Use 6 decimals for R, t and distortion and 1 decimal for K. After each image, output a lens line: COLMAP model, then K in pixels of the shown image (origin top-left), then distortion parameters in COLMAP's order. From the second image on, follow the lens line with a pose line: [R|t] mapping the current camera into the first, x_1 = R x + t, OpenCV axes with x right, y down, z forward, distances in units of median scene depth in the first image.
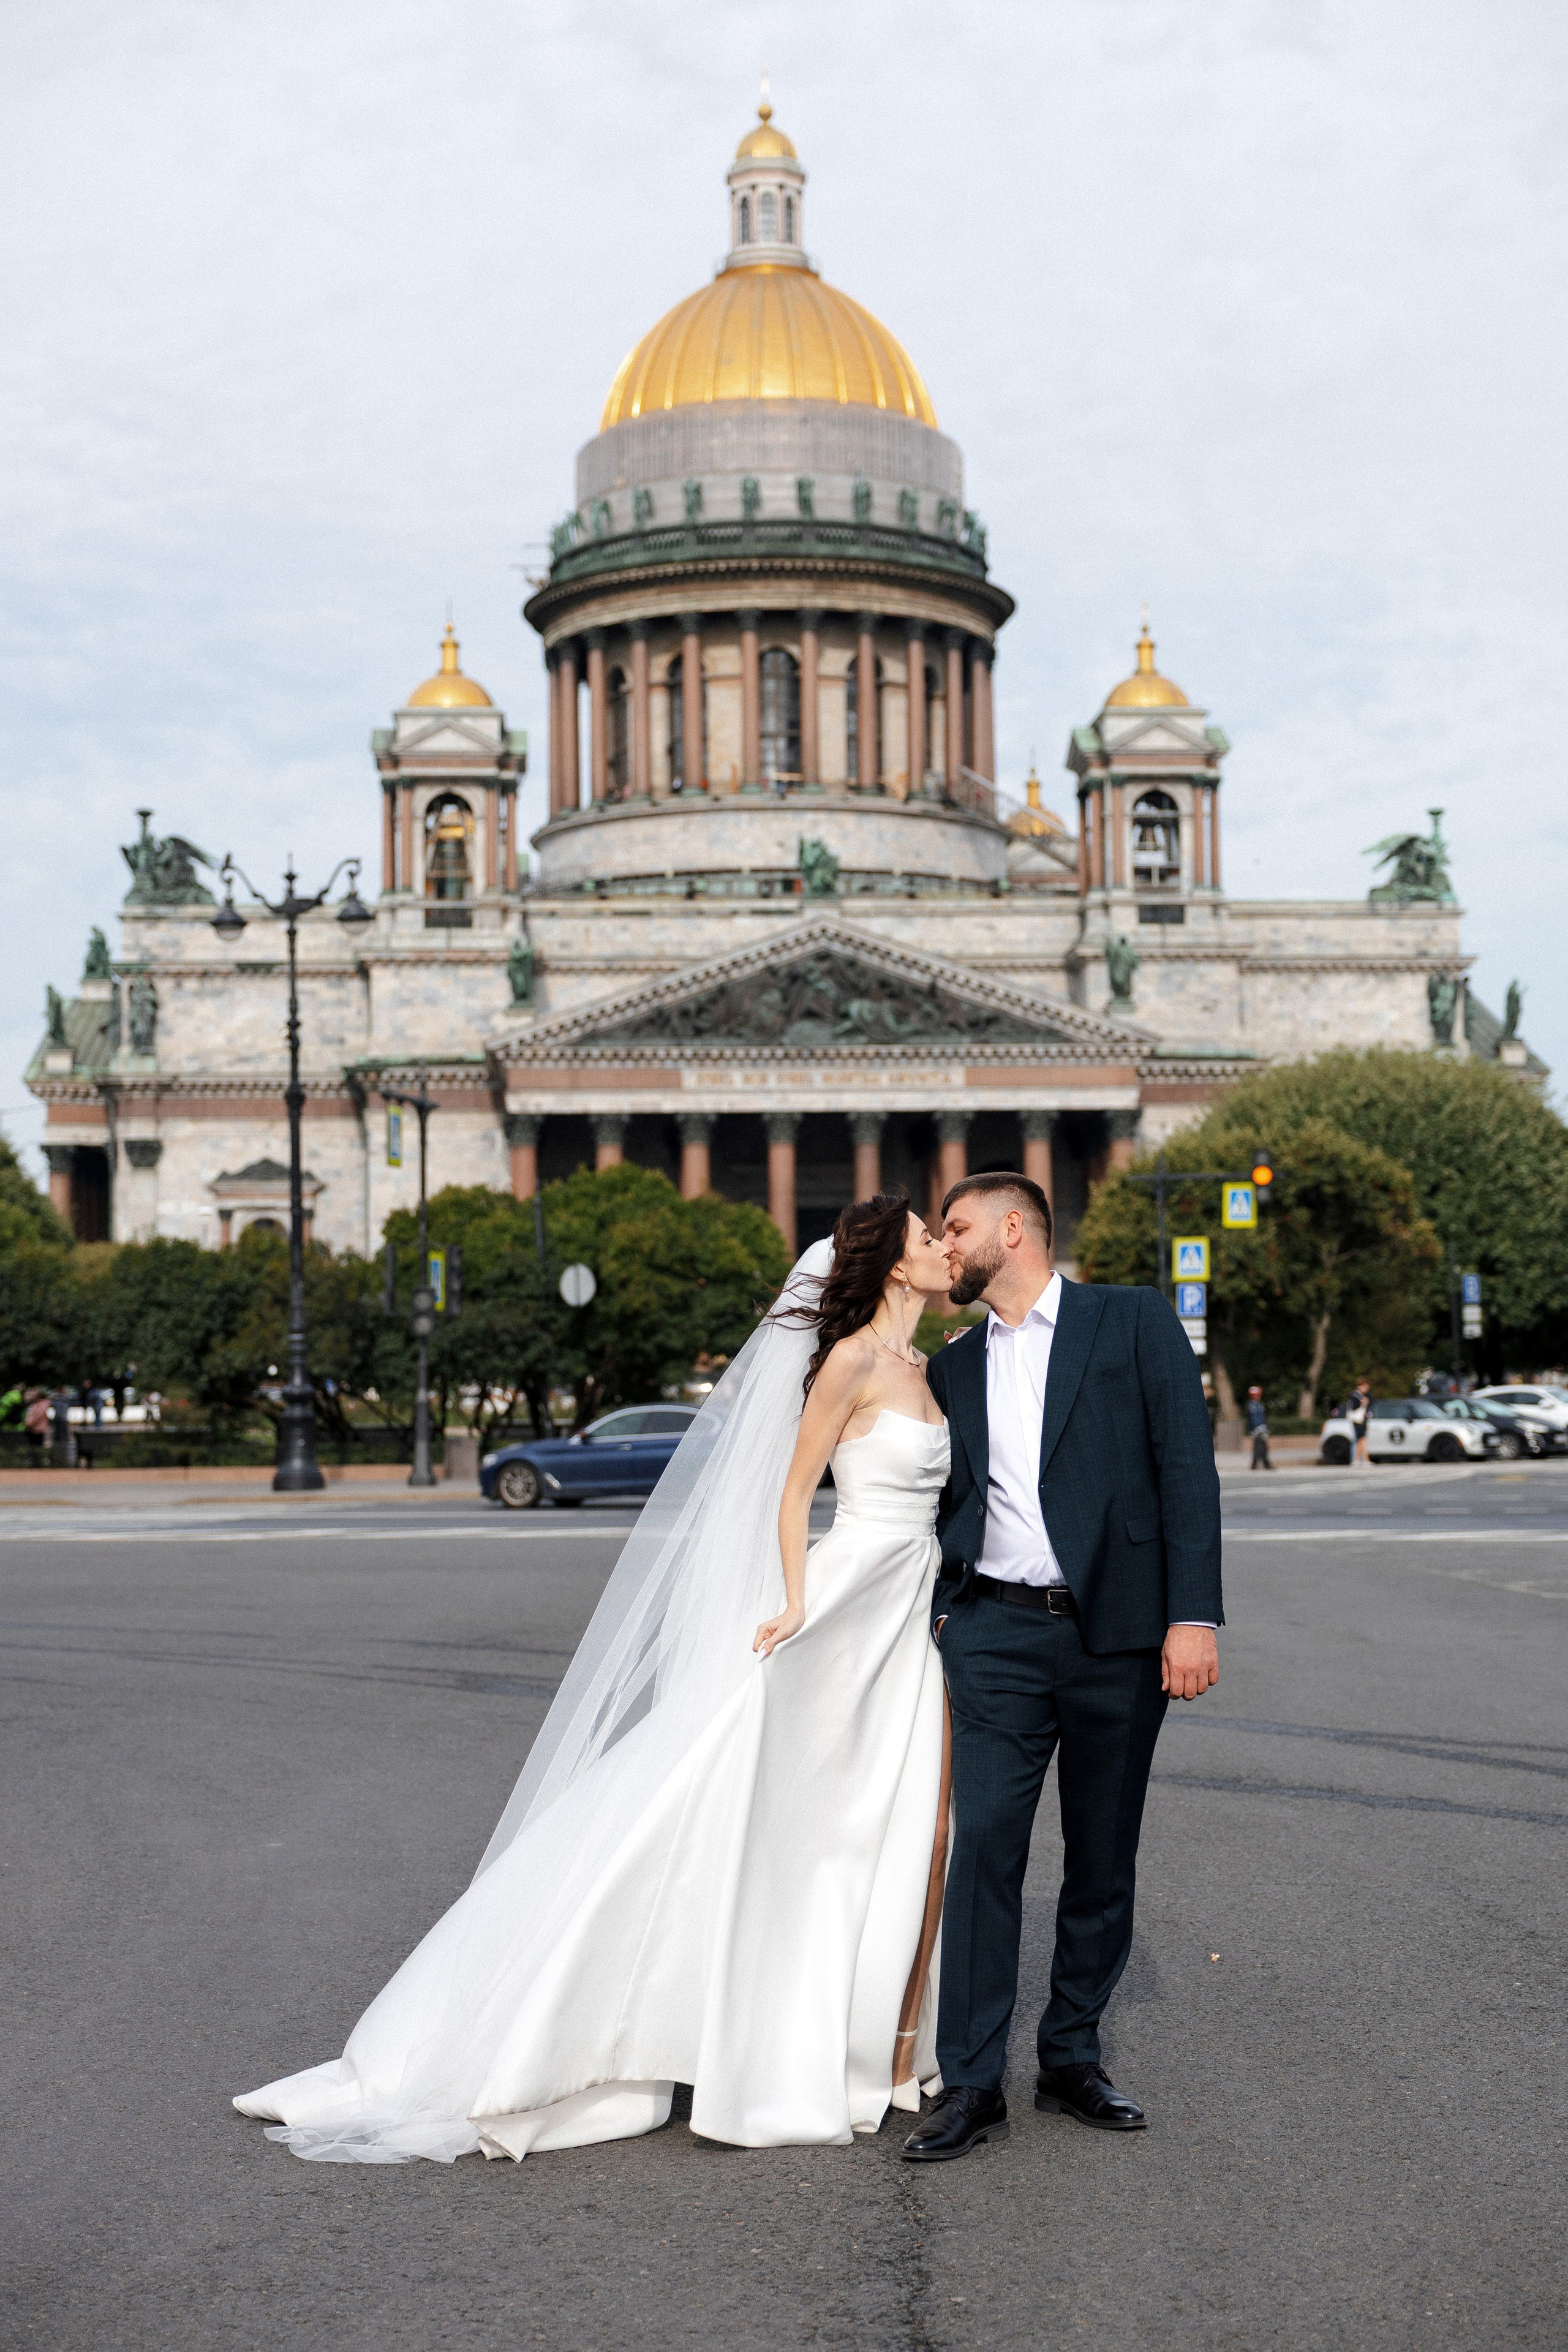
lens RADIAL K [[3706.0, 0, 796.0], [0, 3706.0, 1116.7], [0, 0, 1]] dist [0.081695, -0.106038]
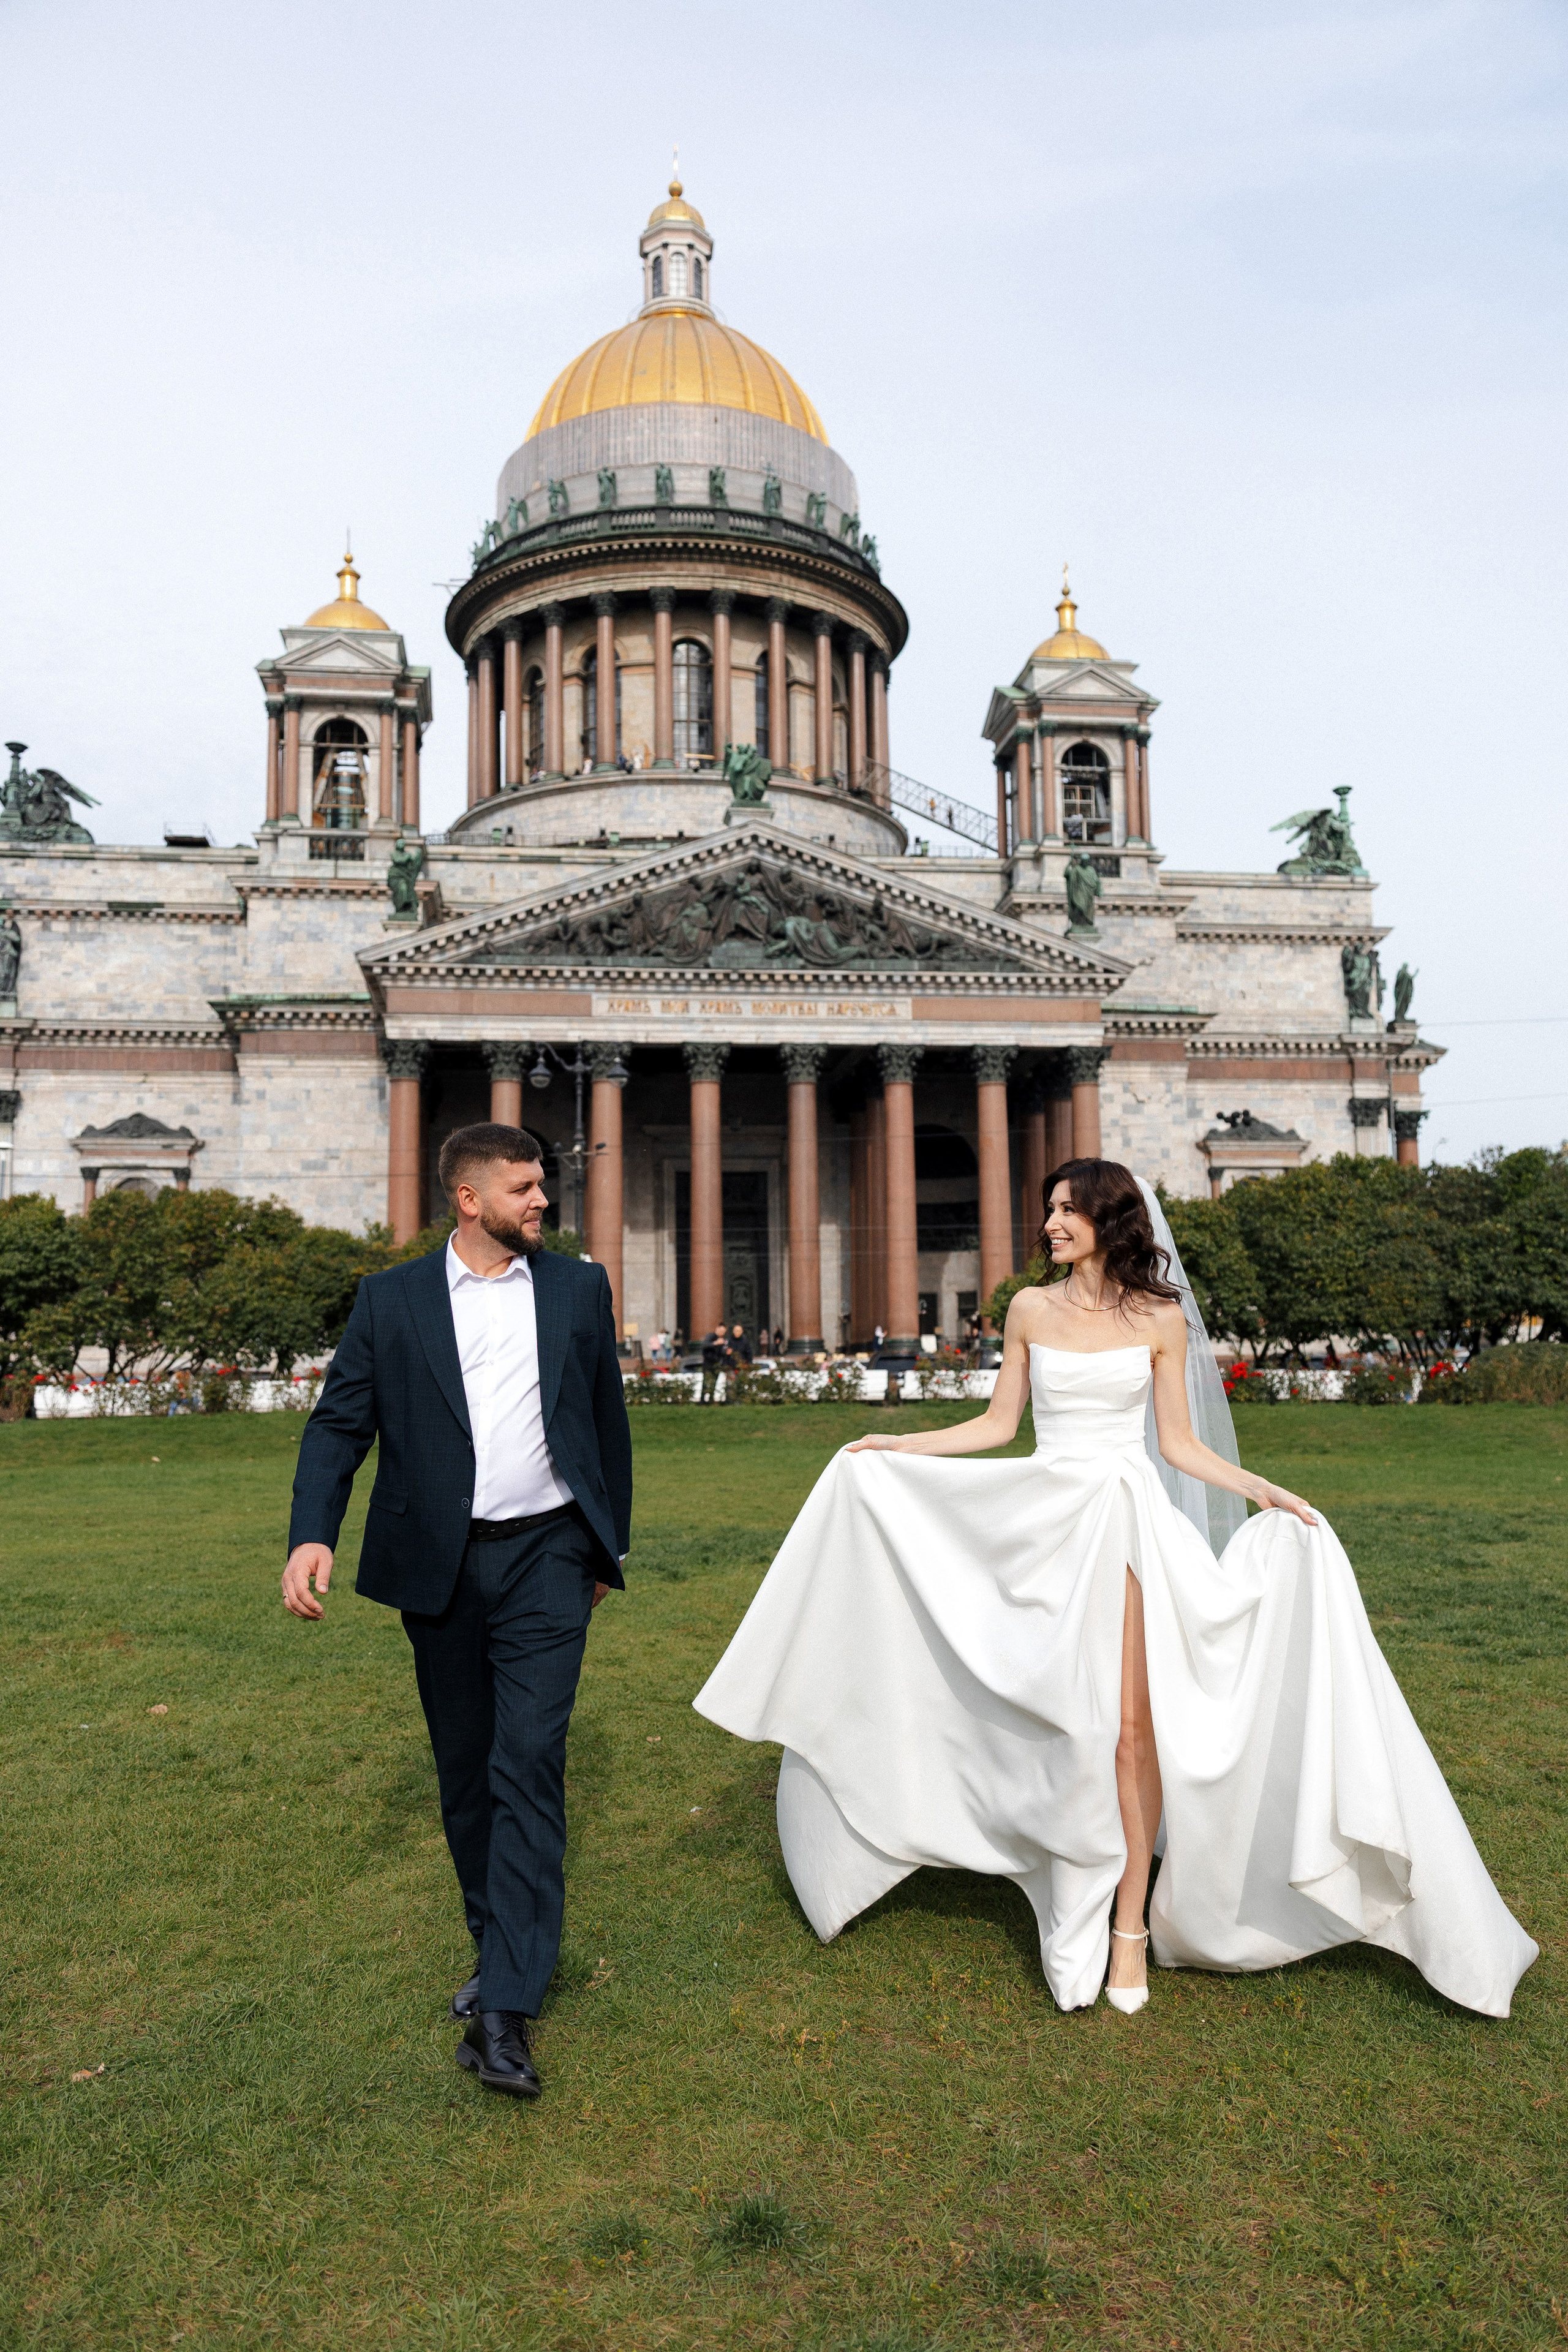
lens RADIAL K [[1840.5, 0, 803.7], [0, 1840.5, 1186.0], [0, 0, 1]] dist [0.007693, 0.008130]
pose [[0.996802, 0.005526, 0.079719, -0.014165], [-0.003759, 0.999744, -0.022299, 0.038698], [-0.079821, 0.021928, 0.996568, 0.527129]]
